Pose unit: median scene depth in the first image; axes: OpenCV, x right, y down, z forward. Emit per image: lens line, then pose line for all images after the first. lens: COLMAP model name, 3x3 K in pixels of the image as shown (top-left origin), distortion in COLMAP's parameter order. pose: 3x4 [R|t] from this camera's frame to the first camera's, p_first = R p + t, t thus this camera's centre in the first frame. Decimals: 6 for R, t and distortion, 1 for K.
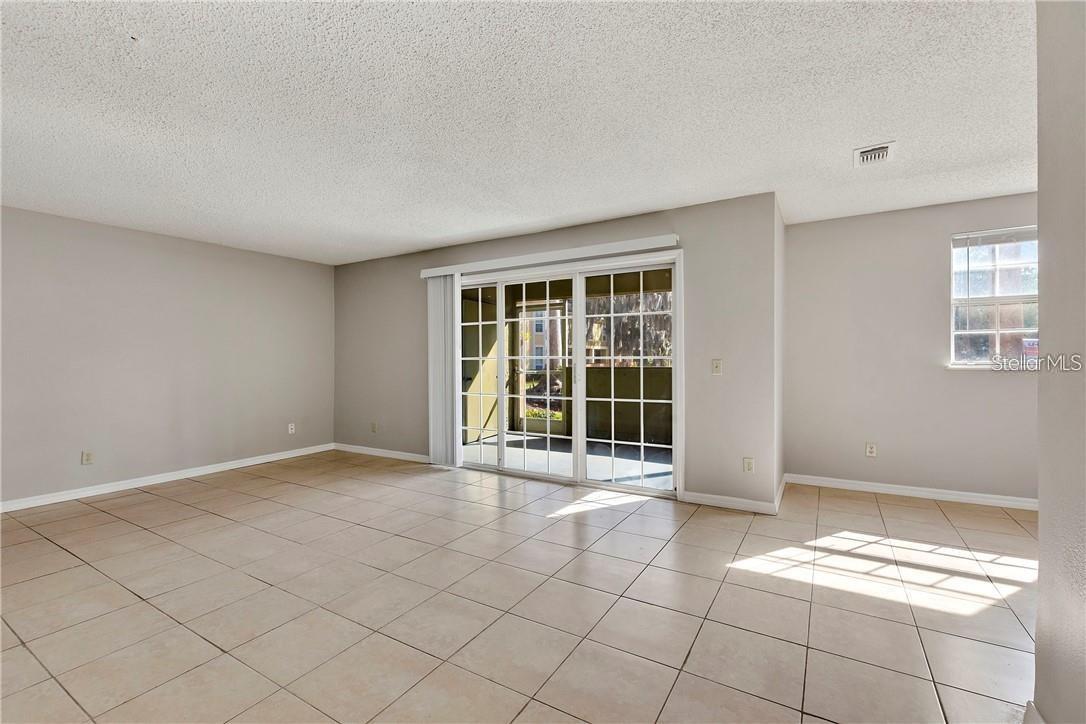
lens RADIAL K [[480.6, 0, 545.7], [0, 480.6, 361.0], [0, 0, 1]] dist [0.004025, 0.000776]
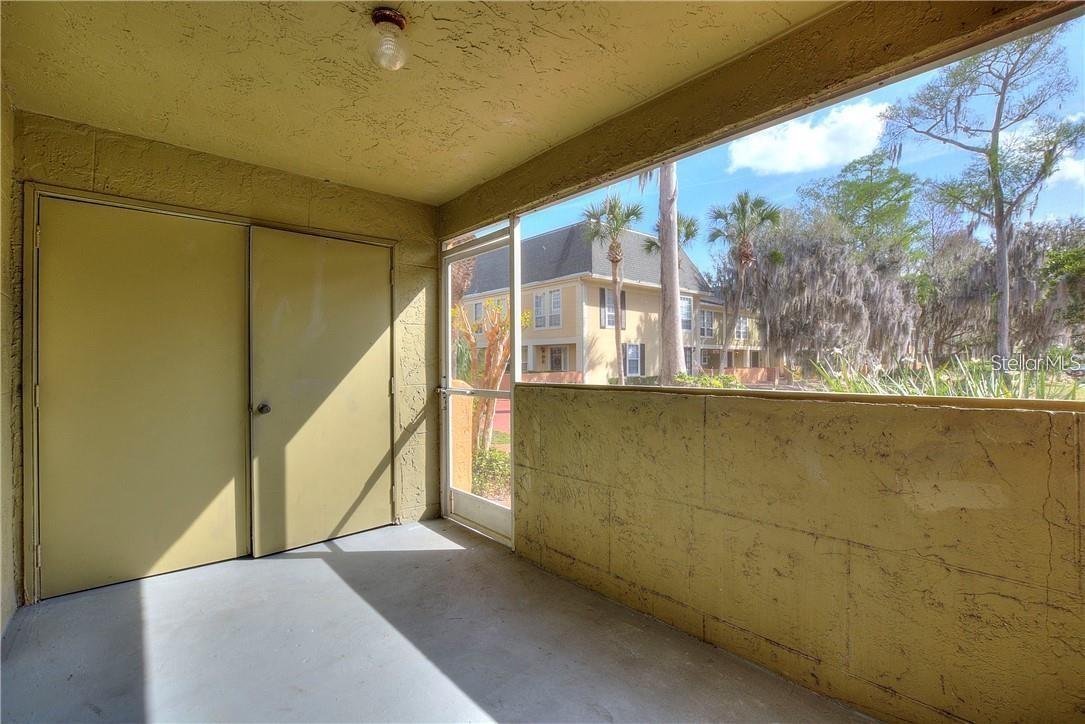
lens RADIAL K [[480.1, 0, 544.6], [0, 480.1, 362.7], [0, 0, 1]] dist [0.004025, 0.000776]
pose [[0.947383, 0.010011, -0.319947, 0.182475], [-0.009943, 0.999949, 0.001845, -0.005937], [0.319949, 0.001433, 0.947434, 0.582760]]
